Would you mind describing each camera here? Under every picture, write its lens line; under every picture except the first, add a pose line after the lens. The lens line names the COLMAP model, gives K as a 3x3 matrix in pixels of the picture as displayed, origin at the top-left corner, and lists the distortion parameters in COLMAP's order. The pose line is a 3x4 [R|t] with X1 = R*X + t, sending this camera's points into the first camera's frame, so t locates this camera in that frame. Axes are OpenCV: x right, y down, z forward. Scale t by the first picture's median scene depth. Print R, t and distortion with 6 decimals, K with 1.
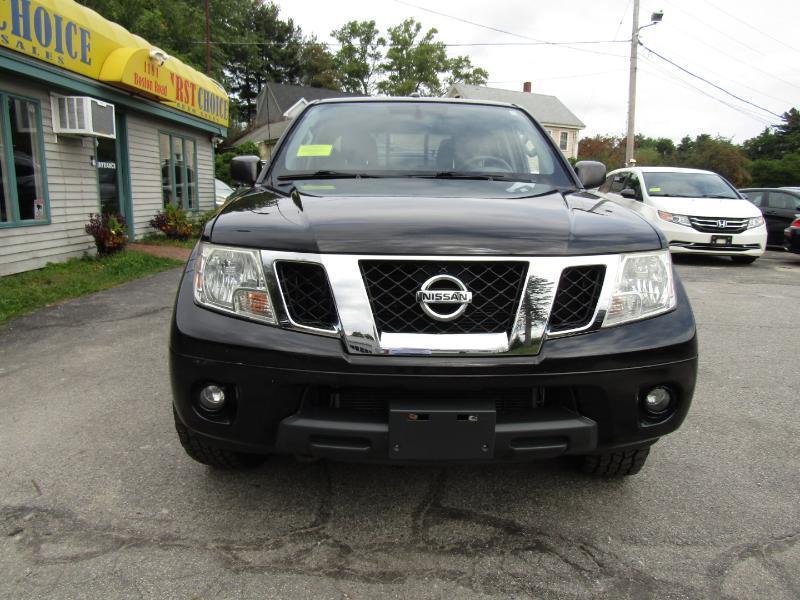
lens RADIAL K [[565.3, 0, 403.0], [0, 565.3, 303.9], [0, 0, 1]] dist [-0.022107, 0.010195]
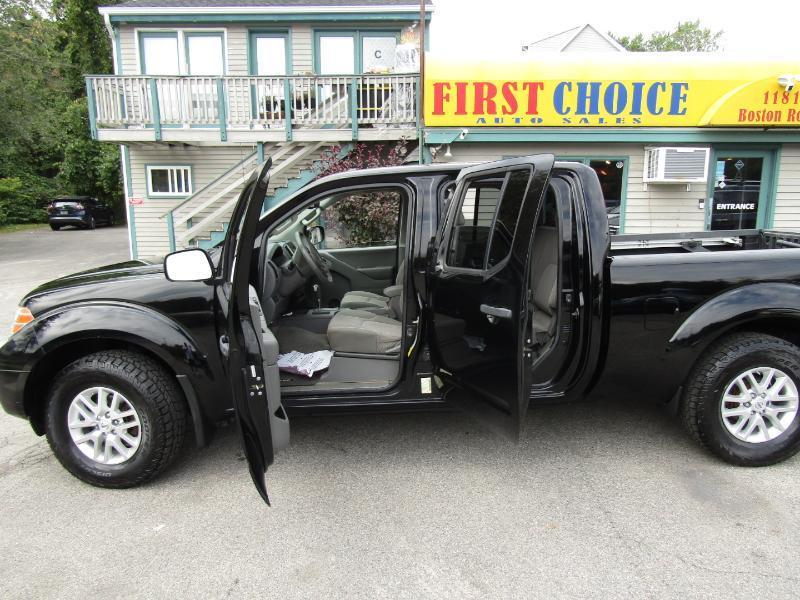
lens RADIAL K [[565.3, 0, 400.1], [0, 565.3, 303.5], [0, 0, 1]] dist [-0.022107, 0.010195]
pose [[-0.001365, 0.158207, -0.987405, 0.644530], [-0.193972, 0.968610, 0.155464, -0.178123], [0.981006, 0.191741, 0.029366, 0.632815]]
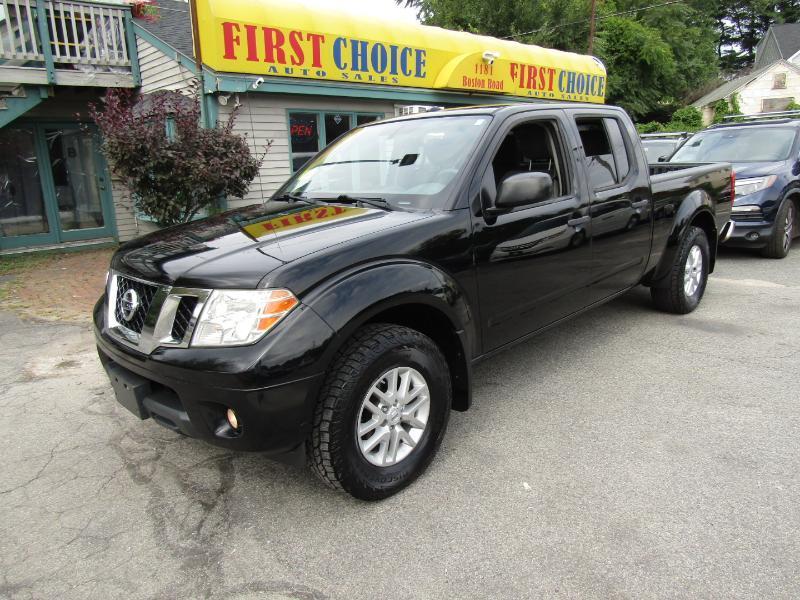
lens RADIAL K [[565.3, 0, 401.2], [0, 565.3, 306.5], [0, 0, 1]] dist [-0.022107, 0.010195]
pose [[0.680414, 0.142508, -0.718838, 0.447802], [-0.097808, 0.989794, 0.103644, -0.063645], [0.726271, -0.000212, 0.687408, 0.137262]]
